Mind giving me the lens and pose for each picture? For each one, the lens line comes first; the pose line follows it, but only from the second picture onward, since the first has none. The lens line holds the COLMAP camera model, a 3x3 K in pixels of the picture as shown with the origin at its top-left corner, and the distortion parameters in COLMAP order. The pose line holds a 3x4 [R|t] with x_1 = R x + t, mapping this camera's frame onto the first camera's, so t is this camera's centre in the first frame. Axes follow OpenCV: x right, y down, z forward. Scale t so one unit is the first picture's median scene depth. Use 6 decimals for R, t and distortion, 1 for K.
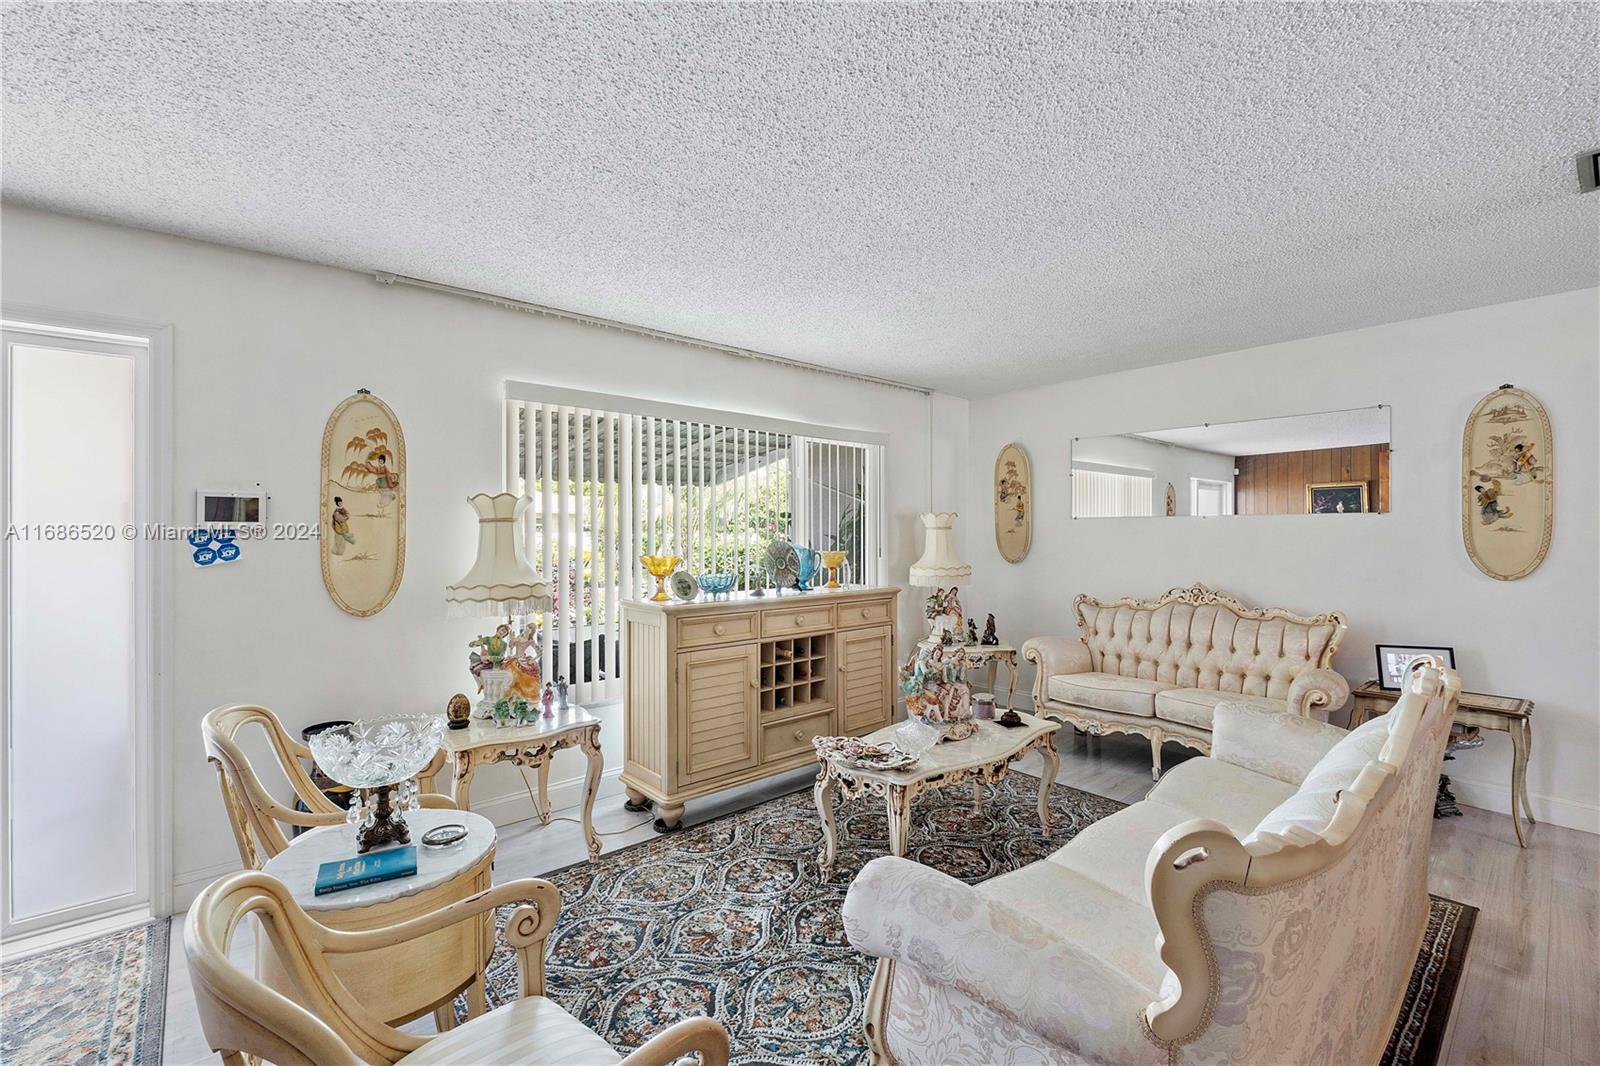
lens RADIAL K [[677.6, 0, 801.0], [0, 677.6, 530.4], [0, 0, 1]] dist [-0.010302, 0.001191]
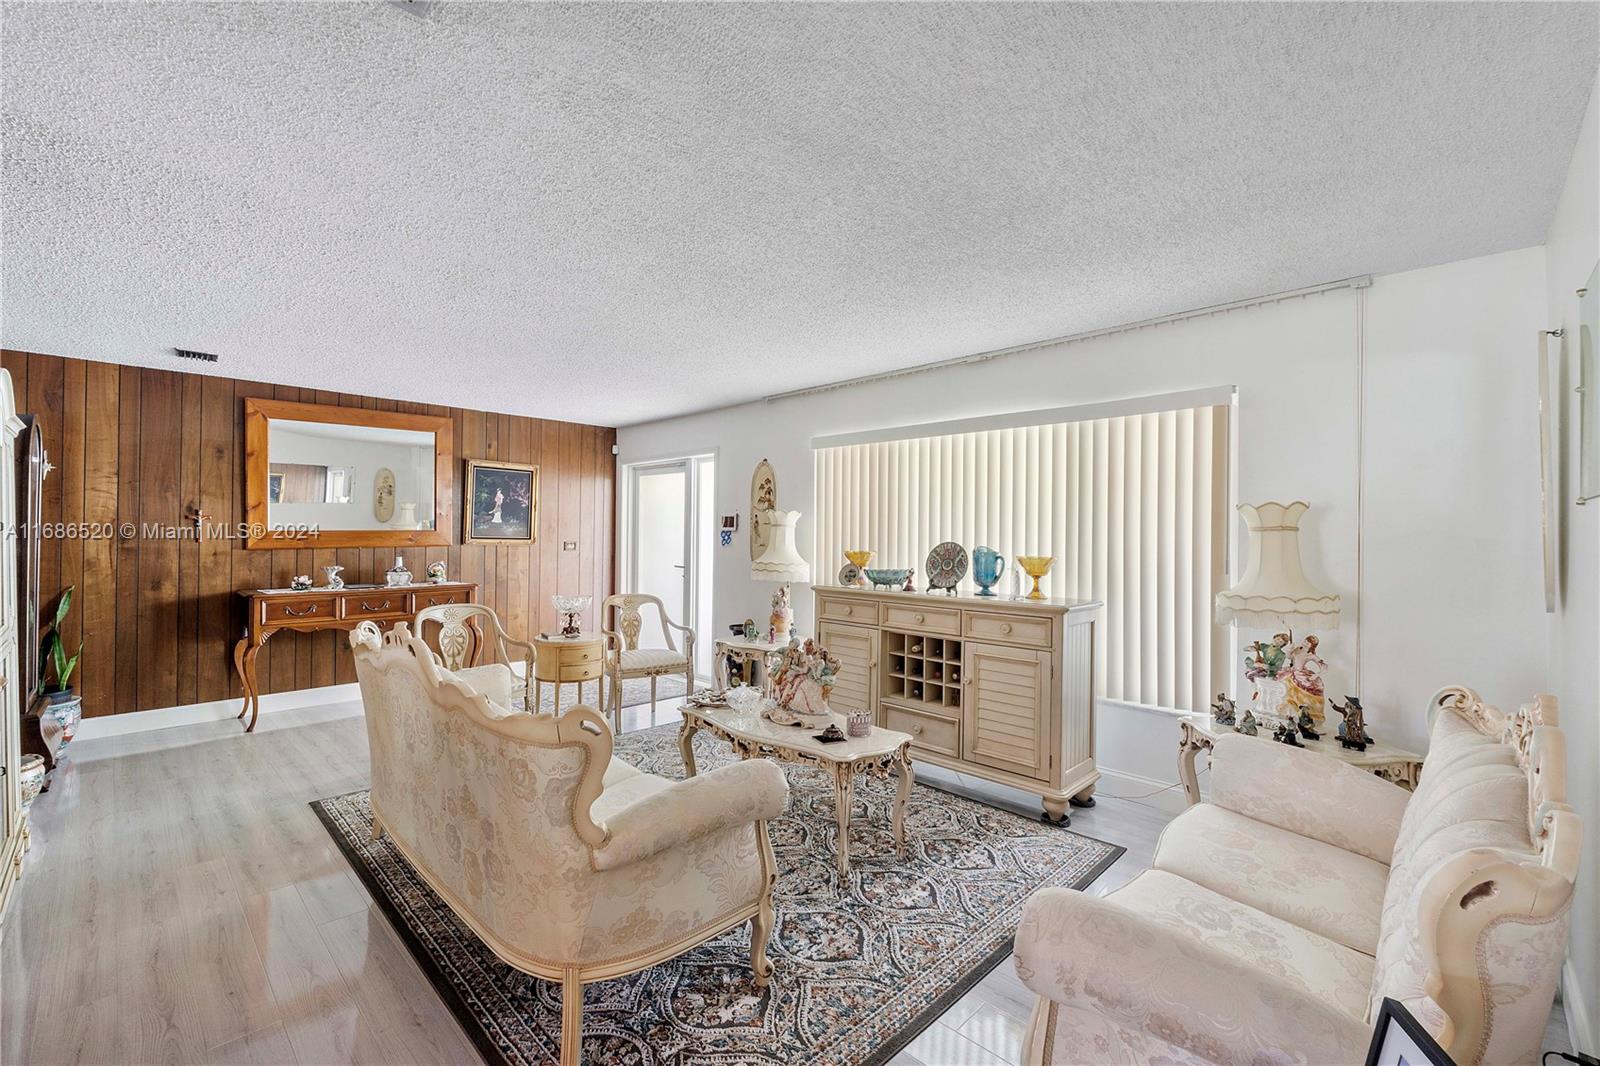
lens RADIAL K [[677.6, 0, 797.5], [0, 677.6, 525.9], [0, 0, 1]] dist [-0.010302, 0.001191]
pose [[0.090475, -0.011085, -0.995837, 1.034145], [-0.011568, 0.999859, -0.012181, 0.005738], [0.995832, 0.012622, 0.090334, 0.729874]]
